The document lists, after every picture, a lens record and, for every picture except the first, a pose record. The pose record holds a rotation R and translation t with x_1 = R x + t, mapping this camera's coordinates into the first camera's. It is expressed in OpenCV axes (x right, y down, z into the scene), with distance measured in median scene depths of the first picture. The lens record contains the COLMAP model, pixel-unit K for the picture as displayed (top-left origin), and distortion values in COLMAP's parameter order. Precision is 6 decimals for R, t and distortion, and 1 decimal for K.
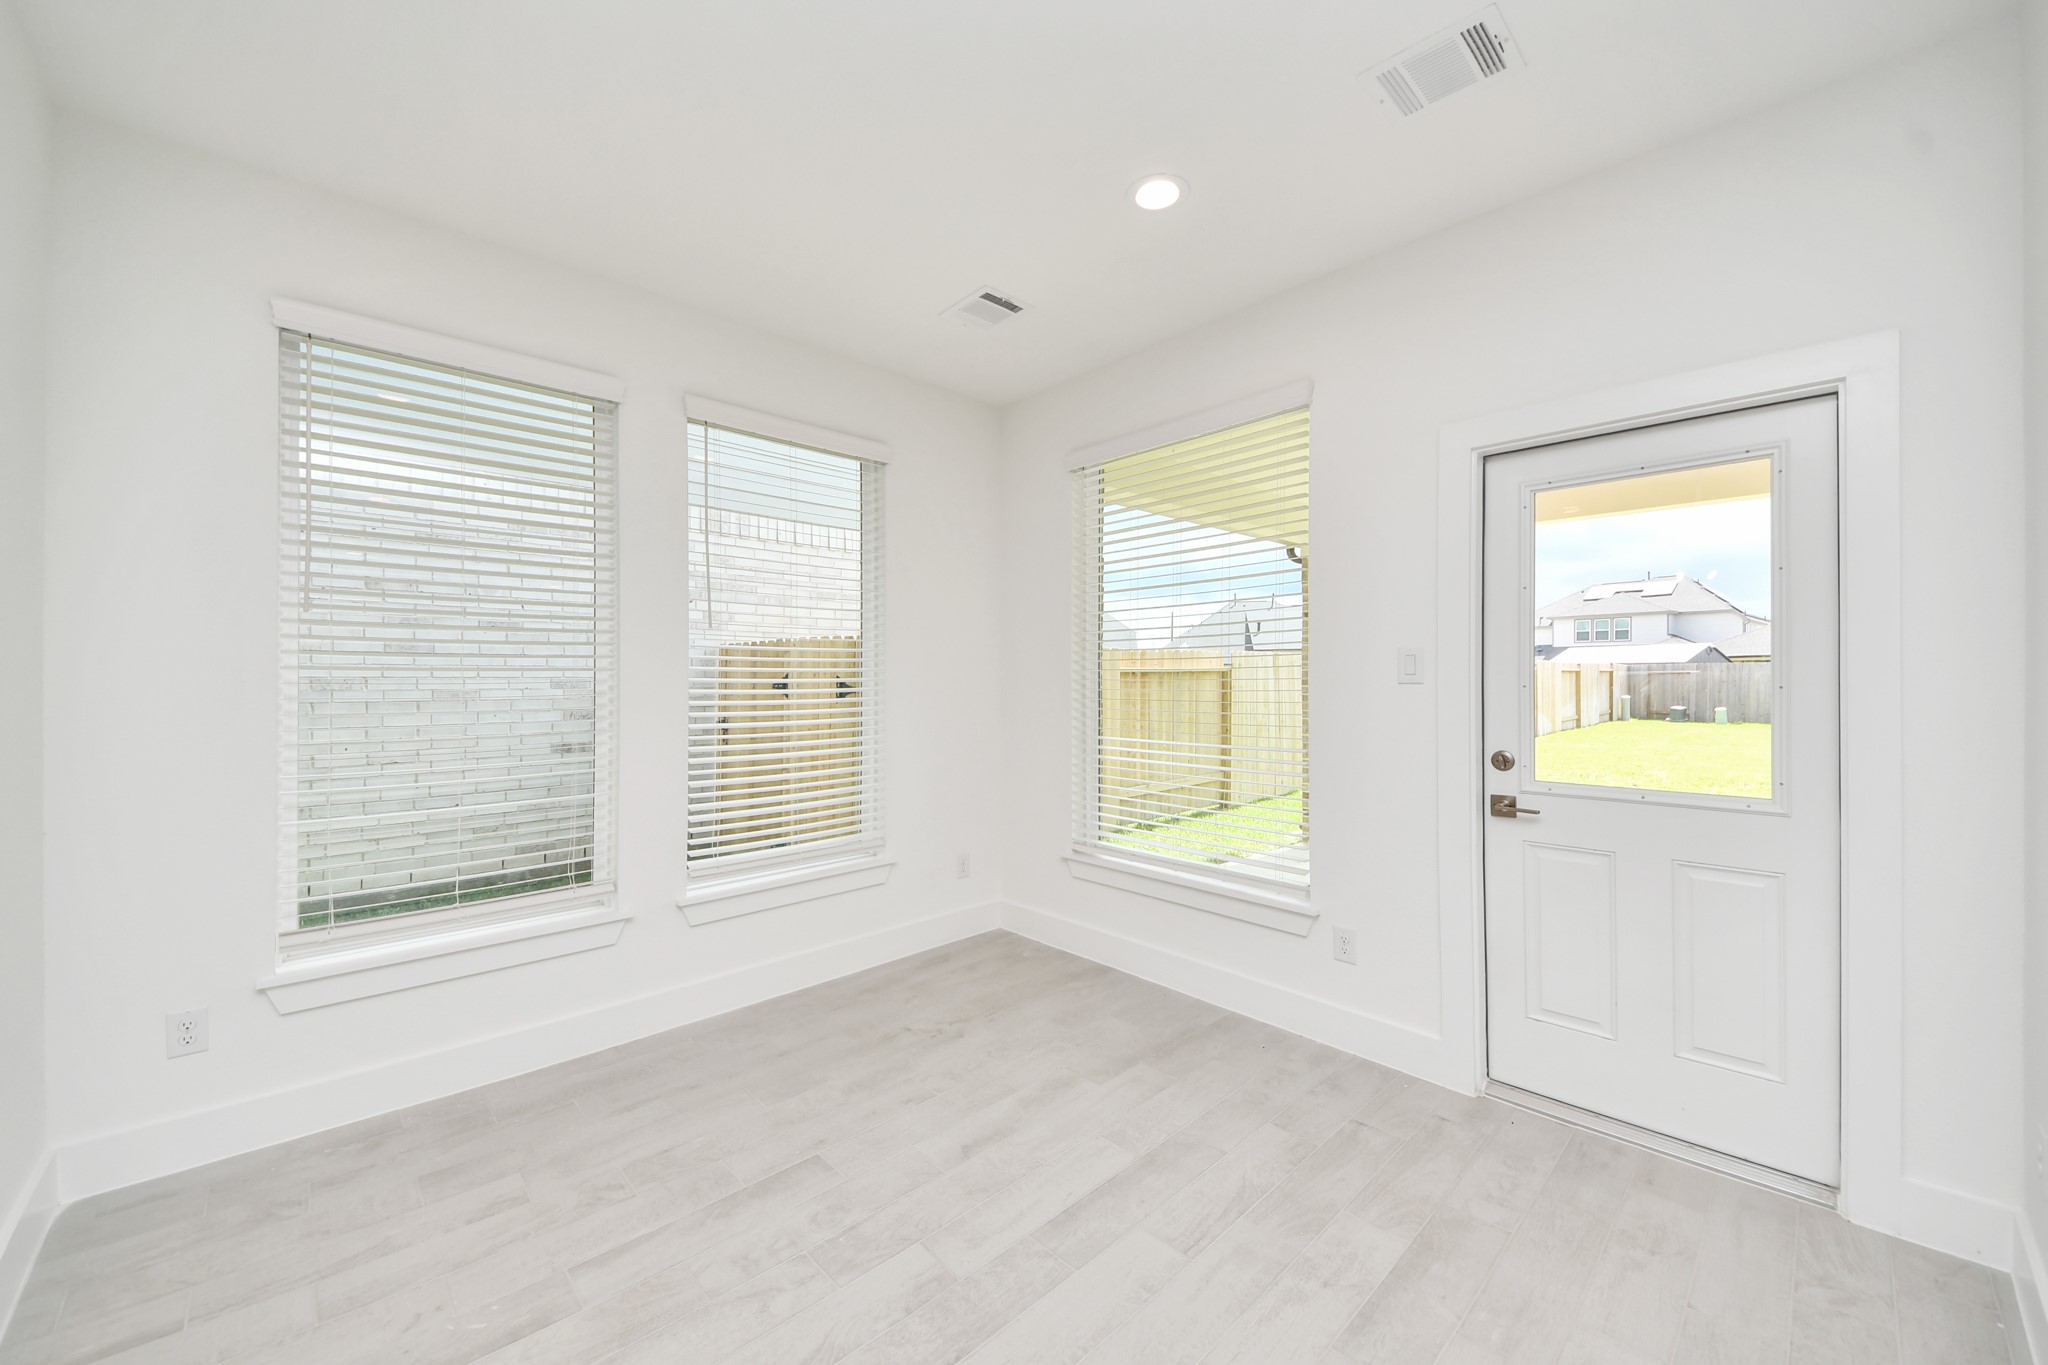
lens RADIAL K [[745.7, 0, 1031.6], [0, 745.7, 691.2], [0, 0, 1]] dist [0.006177, -0.002175]
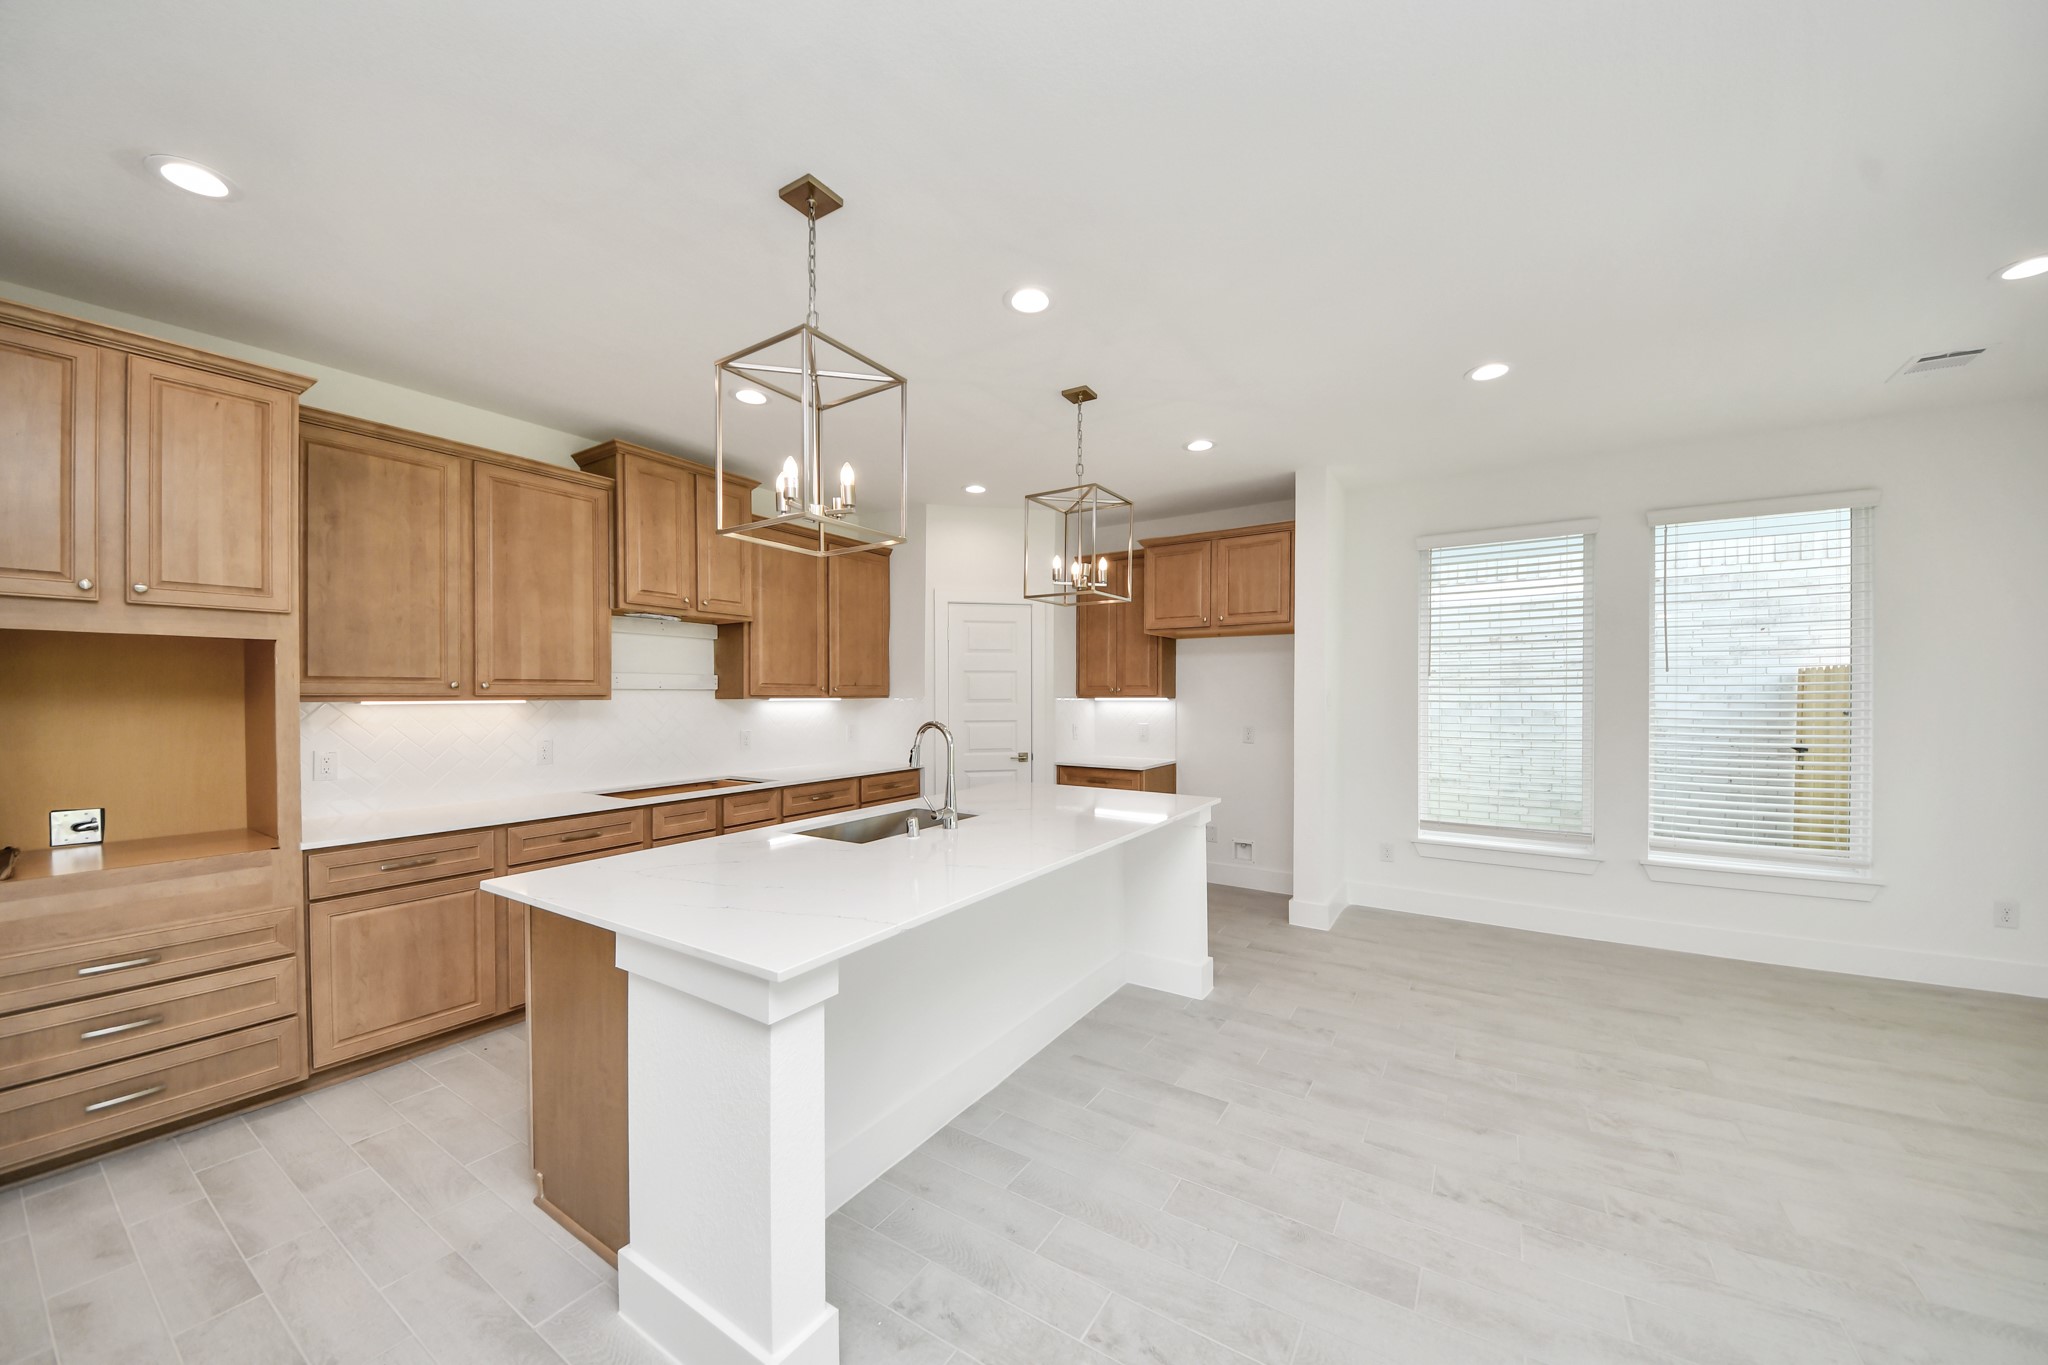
lens RADIAL K [[745.7, 0, 1025.7], [0, 745.7, 693.3], [0, 0, 1]] dist [0.006177, -0.002175]
pose [[0.229297, -0.000179, -0.973356, 0.524896], [-0.015381, 0.999874, -0.003807, -0.014942], [0.973235, 0.015844, 0.229266, -0.394616]]
